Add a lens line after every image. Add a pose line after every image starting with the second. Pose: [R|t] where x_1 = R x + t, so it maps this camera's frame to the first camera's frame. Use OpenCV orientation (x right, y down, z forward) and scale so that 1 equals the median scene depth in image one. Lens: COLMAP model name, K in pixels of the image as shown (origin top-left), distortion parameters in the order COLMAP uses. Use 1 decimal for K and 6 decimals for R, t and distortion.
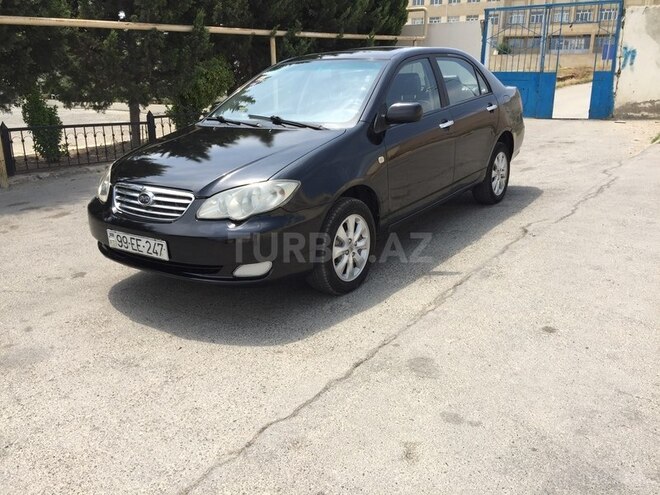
lens RADIAL K [[569.1, 0, 329.2], [0, 569.1, 249.7], [0, 0, 1]] dist [0.053328, -0.049410]
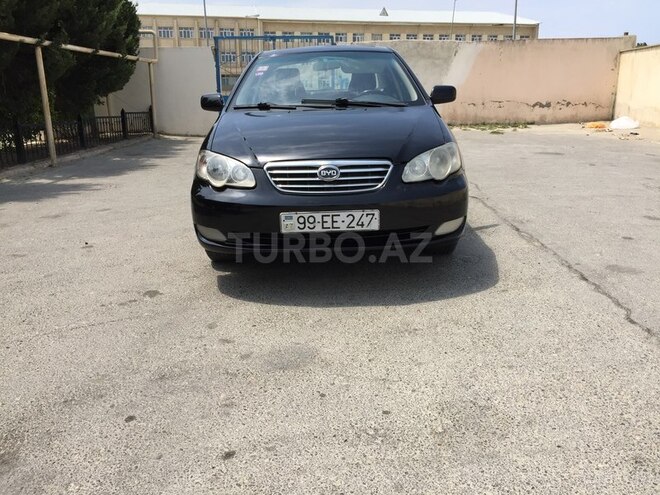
lens RADIAL K [[569.1, 0, 329.3], [0, 569.1, 246.3], [0, 0, 1]] dist [0.053328, -0.049410]
pose [[0.814211, -0.141482, 0.563067, -0.877186], [0.178600, 0.983860, -0.011046, 0.041322], [-0.552416, 0.109557, 0.826338, 0.233132]]
